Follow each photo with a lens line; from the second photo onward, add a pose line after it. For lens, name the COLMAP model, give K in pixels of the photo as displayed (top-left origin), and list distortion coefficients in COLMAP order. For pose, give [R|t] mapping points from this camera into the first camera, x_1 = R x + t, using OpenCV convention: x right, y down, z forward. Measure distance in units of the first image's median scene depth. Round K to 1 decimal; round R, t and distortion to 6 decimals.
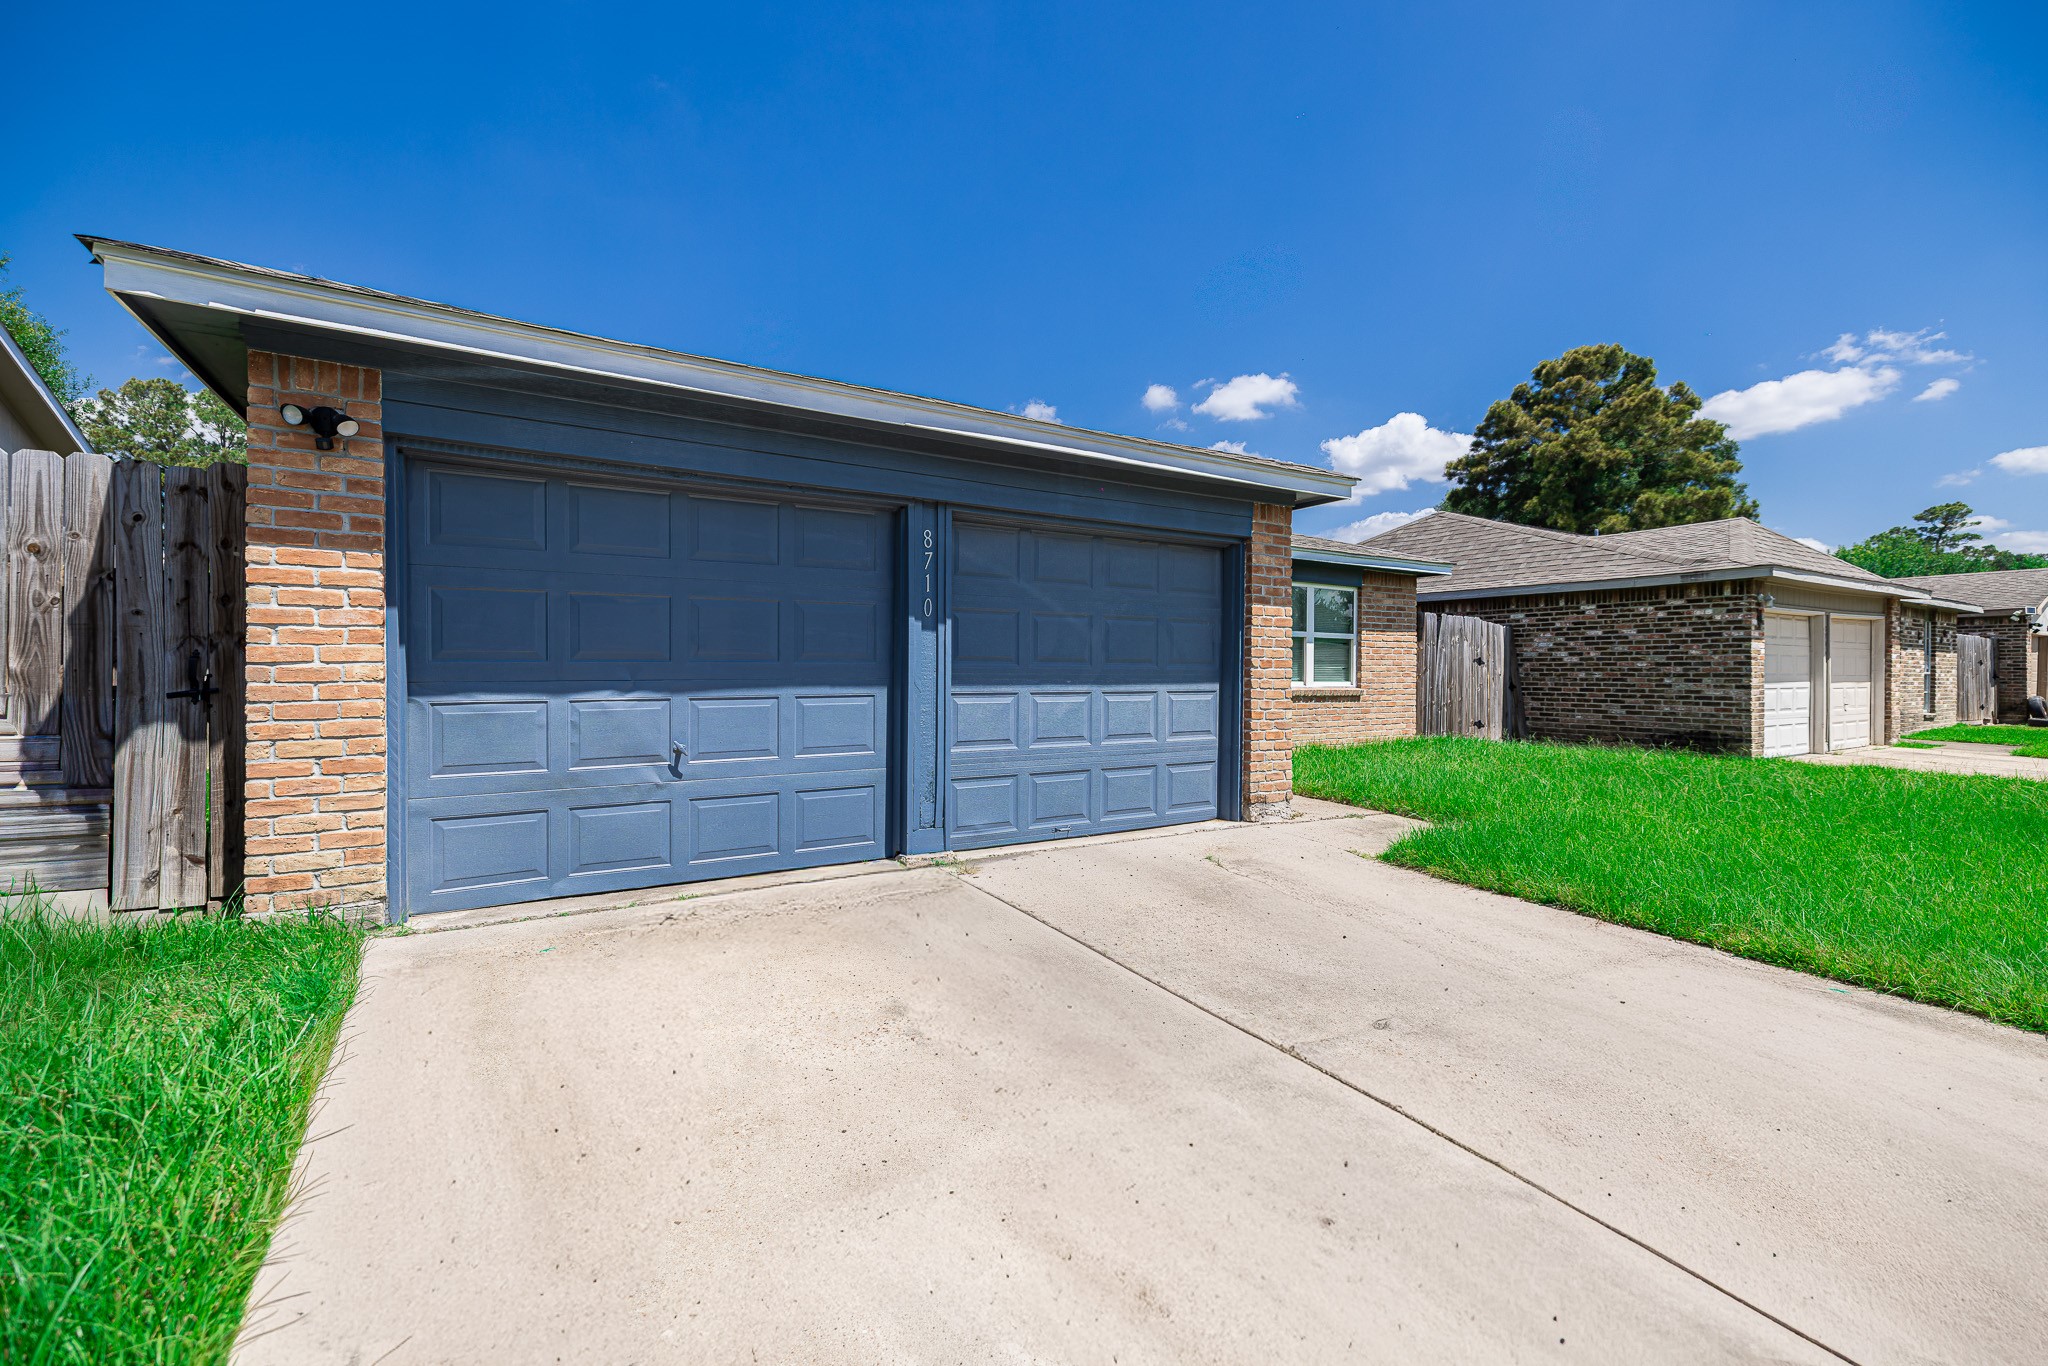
lens RADIAL K [[859.5, 0, 1019.8], [0, 859.5, 674.6], [0, 0, 1]] dist [0.010803, -0.001046]
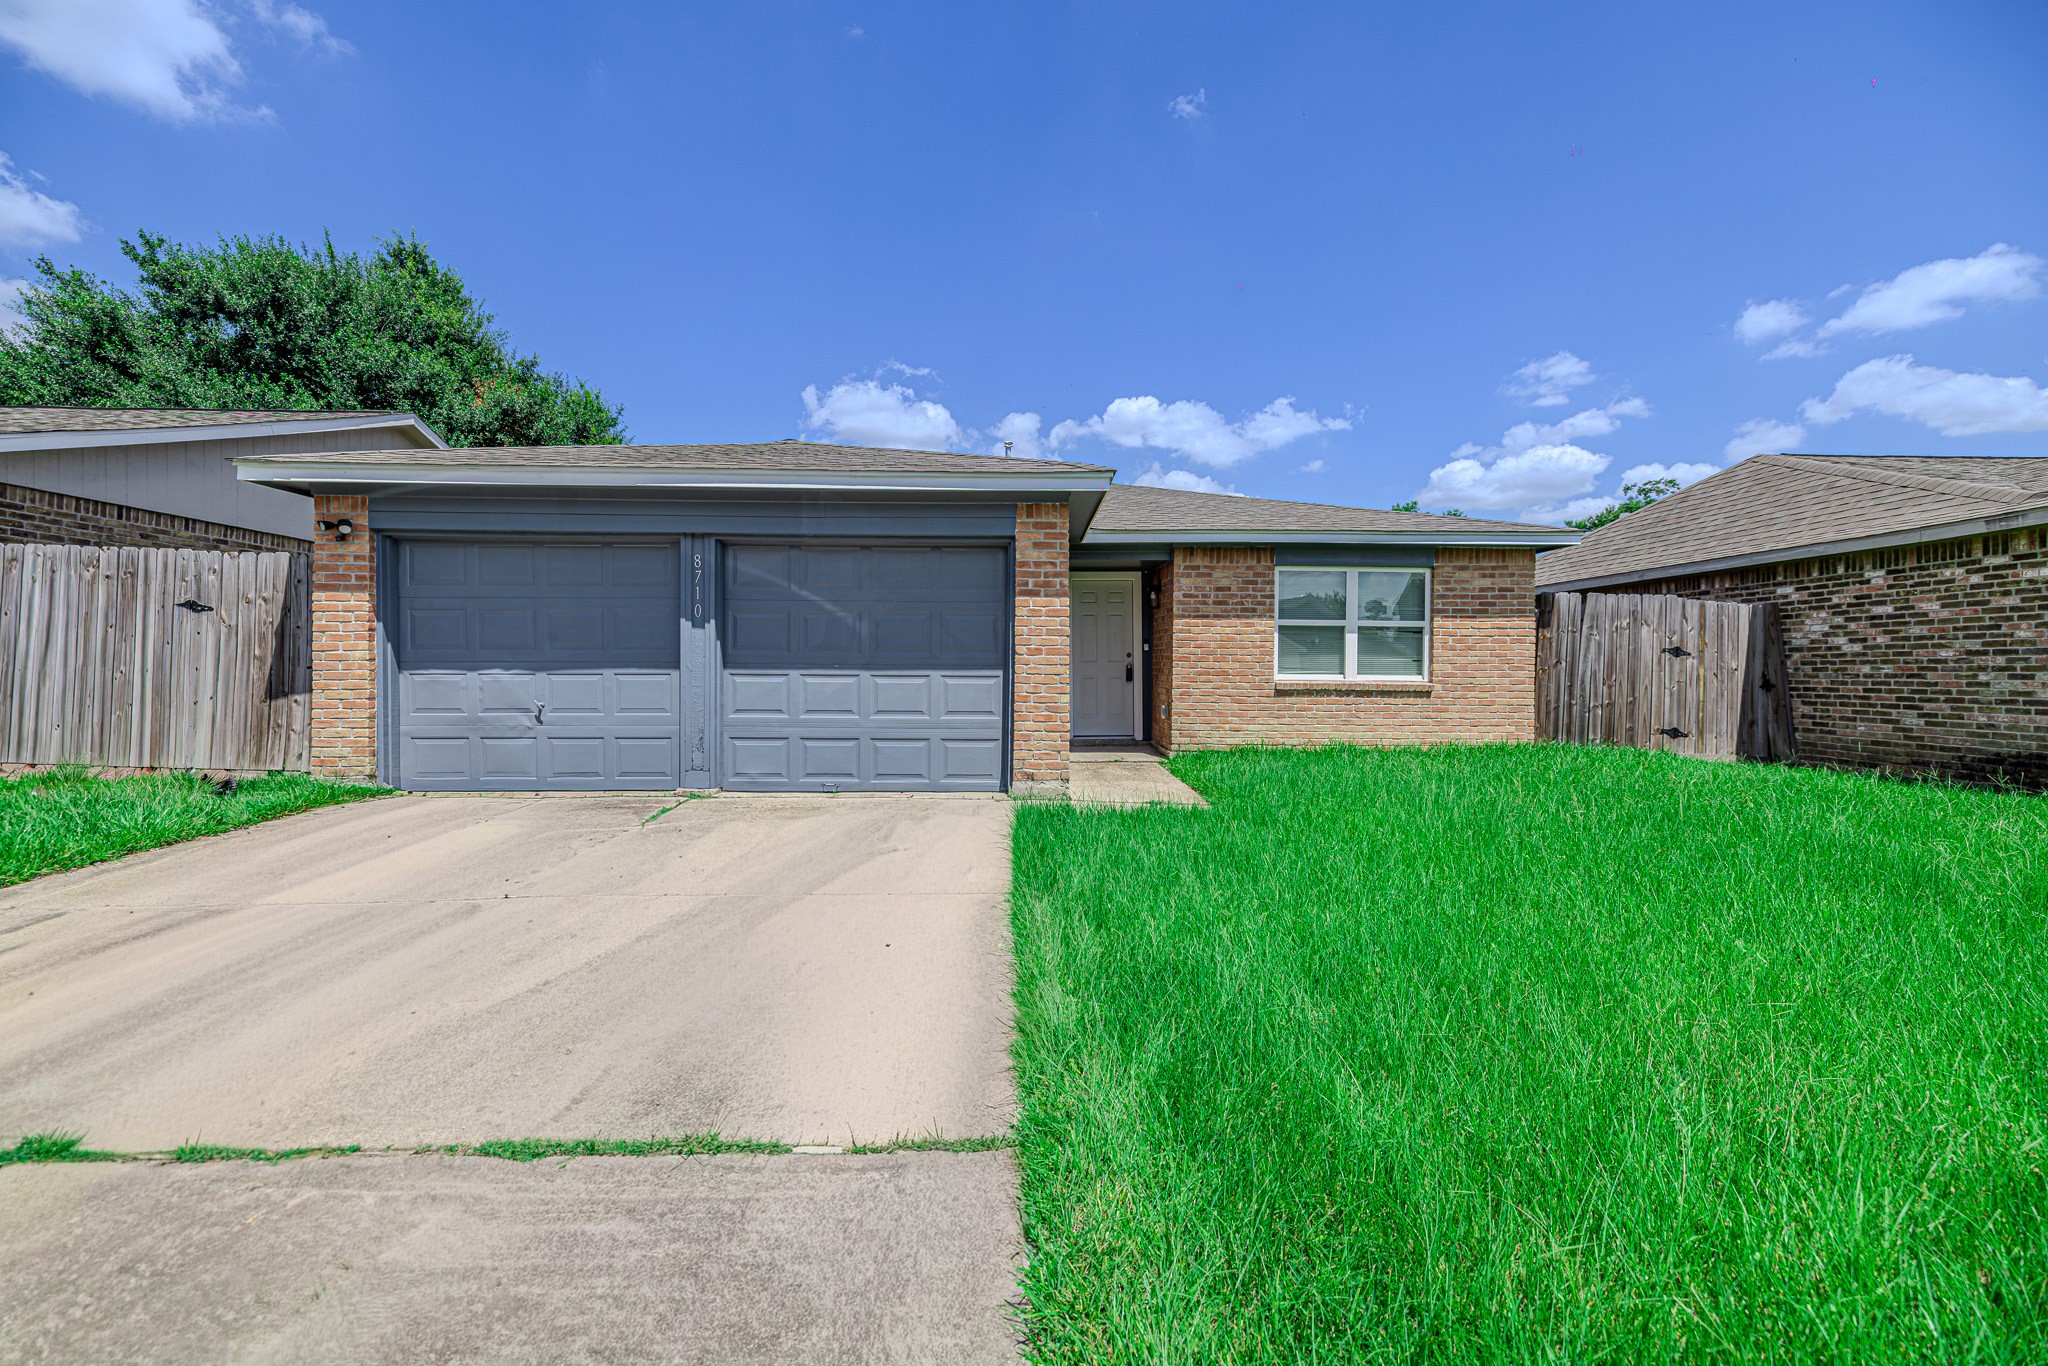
lens RADIAL K [[859.5, 0, 1010.7], [0, 859.5, 676.5], [0, 0, 1]] dist [0.010803, -0.001046]
pose [[0.858318, 0.005694, -0.513086, 0.813611], [-0.005746, 0.999982, 0.001485, 0.017921], [0.513086, 0.001674, 0.858336, 0.056703]]
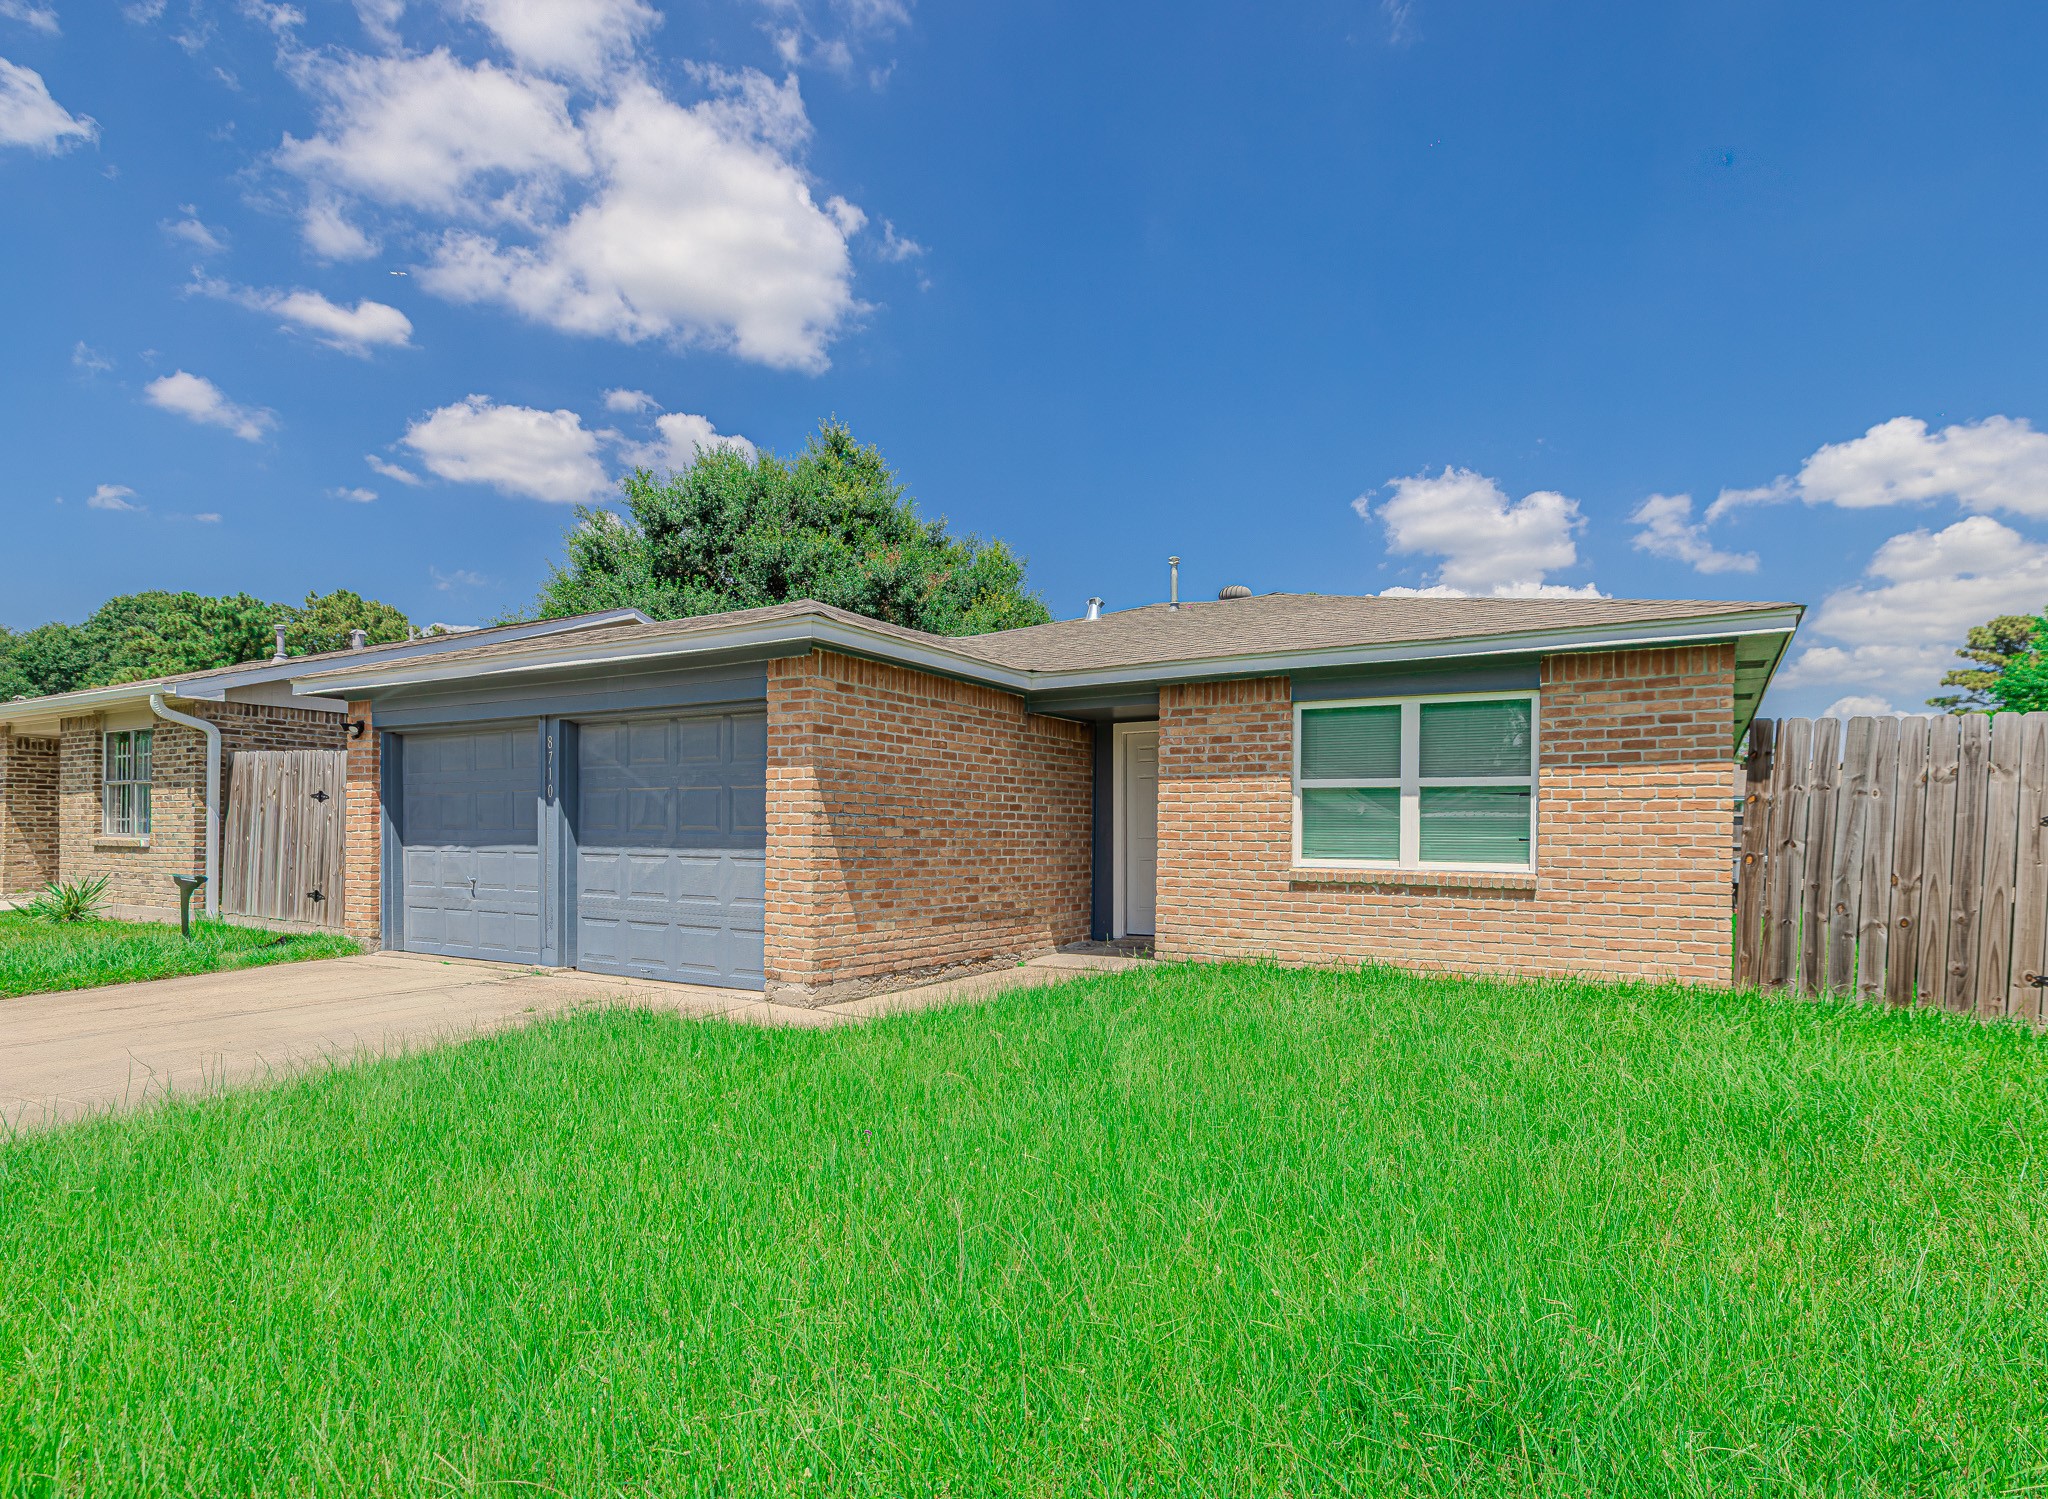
lens RADIAL K [[1066.4, 0, 1073.3], [0, 1066.4, 836.5], [0, 0, 1]] dist [0.013528, -0.004860]
pose [[0.472126, 0.000916, -0.881531, 1.445568], [-0.011793, 0.999917, -0.005277, -0.003286], [0.881452, 0.012887, 0.472097, 0.731042]]
